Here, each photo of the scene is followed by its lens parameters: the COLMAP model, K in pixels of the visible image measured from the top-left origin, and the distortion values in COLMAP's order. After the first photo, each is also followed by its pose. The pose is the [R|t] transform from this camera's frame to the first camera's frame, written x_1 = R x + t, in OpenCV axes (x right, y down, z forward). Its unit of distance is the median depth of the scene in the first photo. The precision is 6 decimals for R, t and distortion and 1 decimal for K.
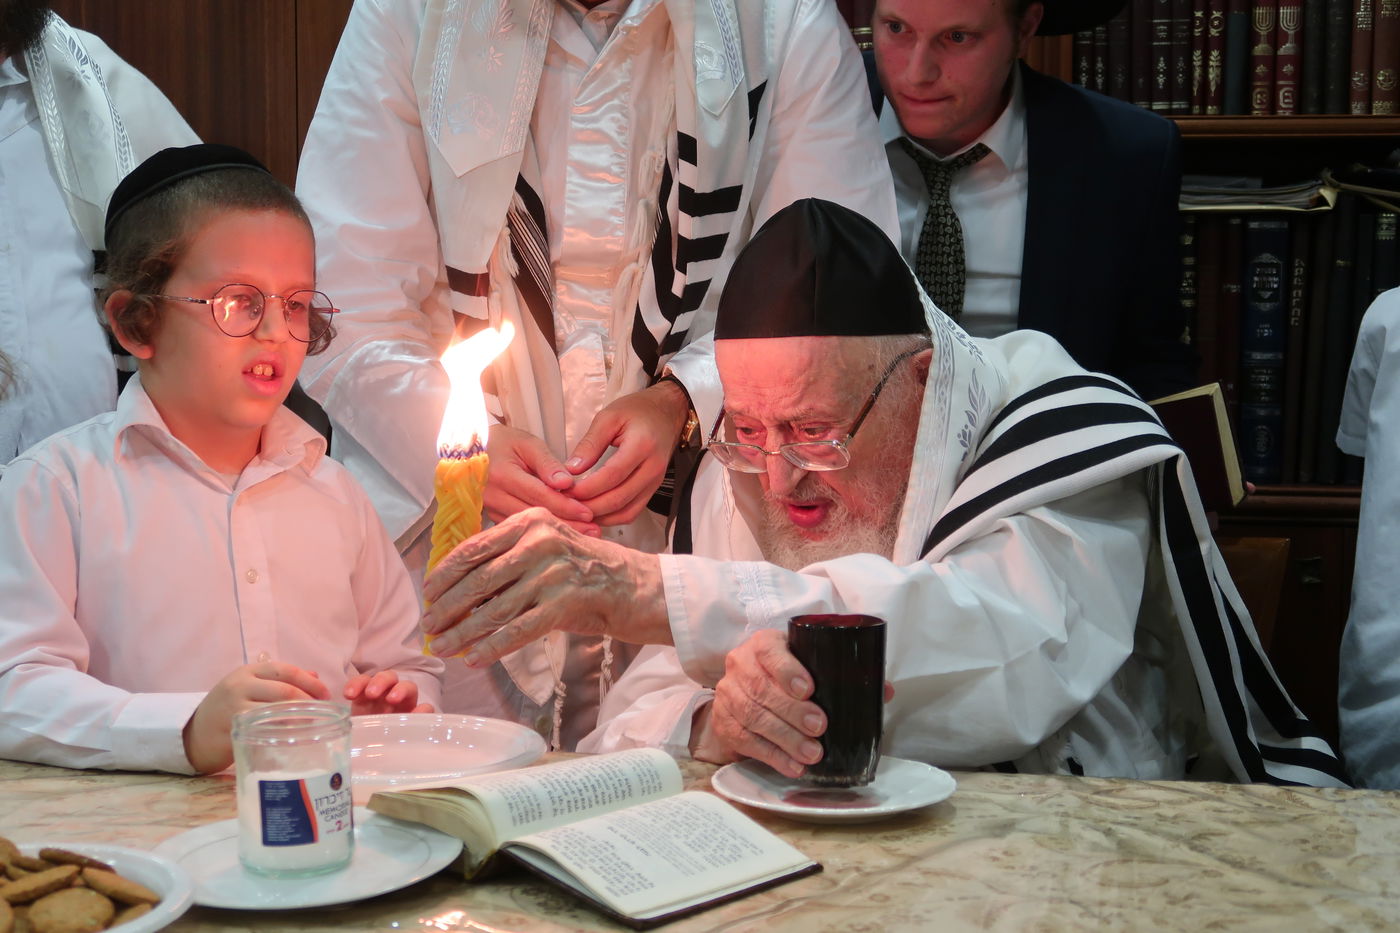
lens RADIAL K [[2003.0, 0, 701.9], [0, 2003.0, 426.0], [0, 0, 1]] dist [0.015655, 0.000000]
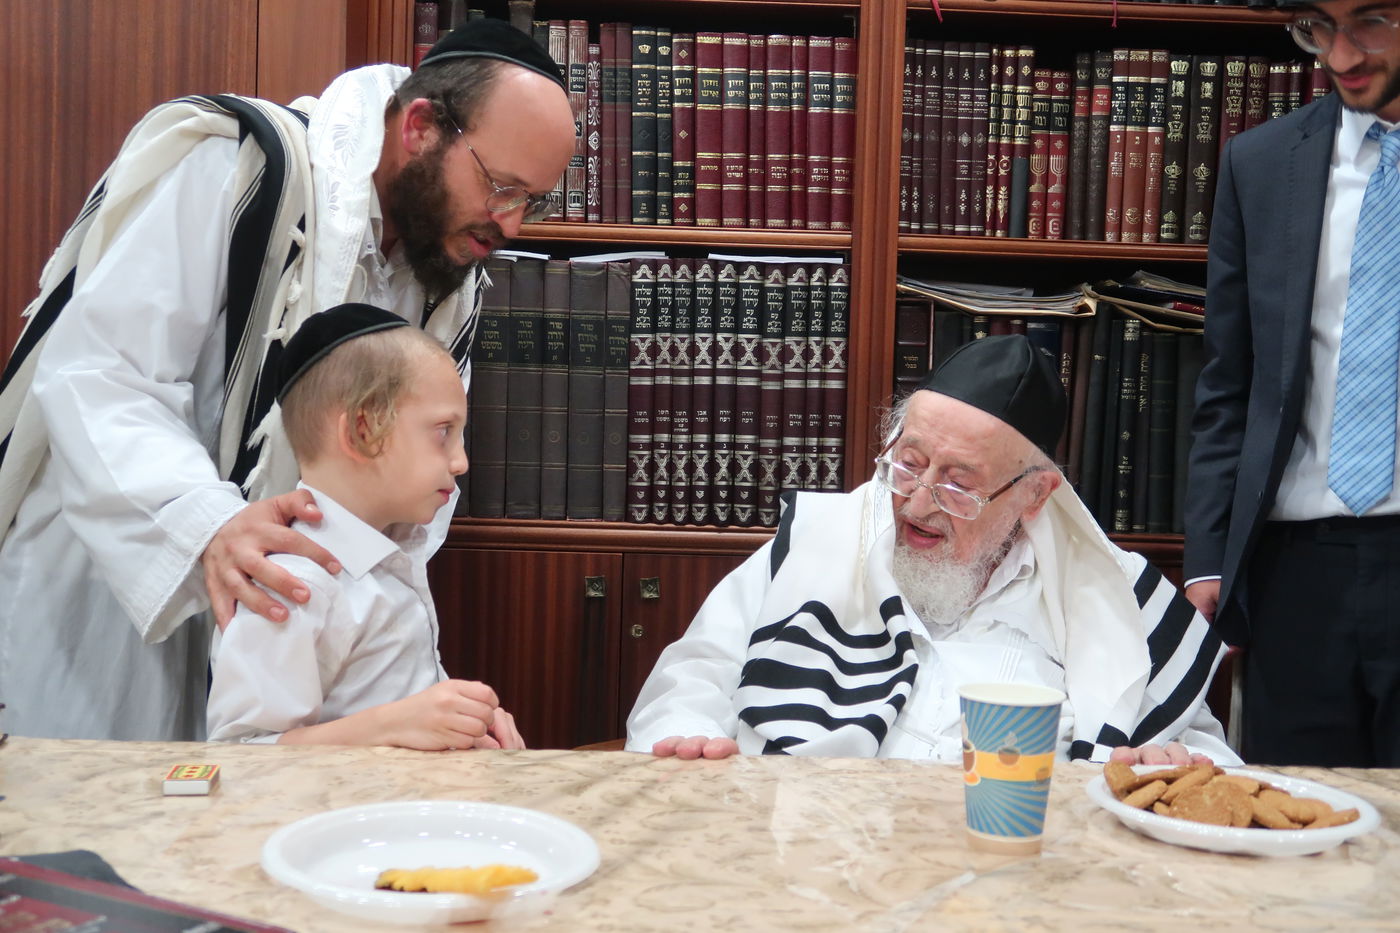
lens RADIAL K [[1617.5, 0, 689.7], [0, 1617.5, 460.3], [0, 0, 1]] dist [-0.003750, 0.000000]
pose [[0.977775, 0.016207, 0.209030, -0.148603], [-0.011945, 0.999695, -0.021635, 0.009509], [-0.209317, 0.018658, 0.977670, 0.050020]]
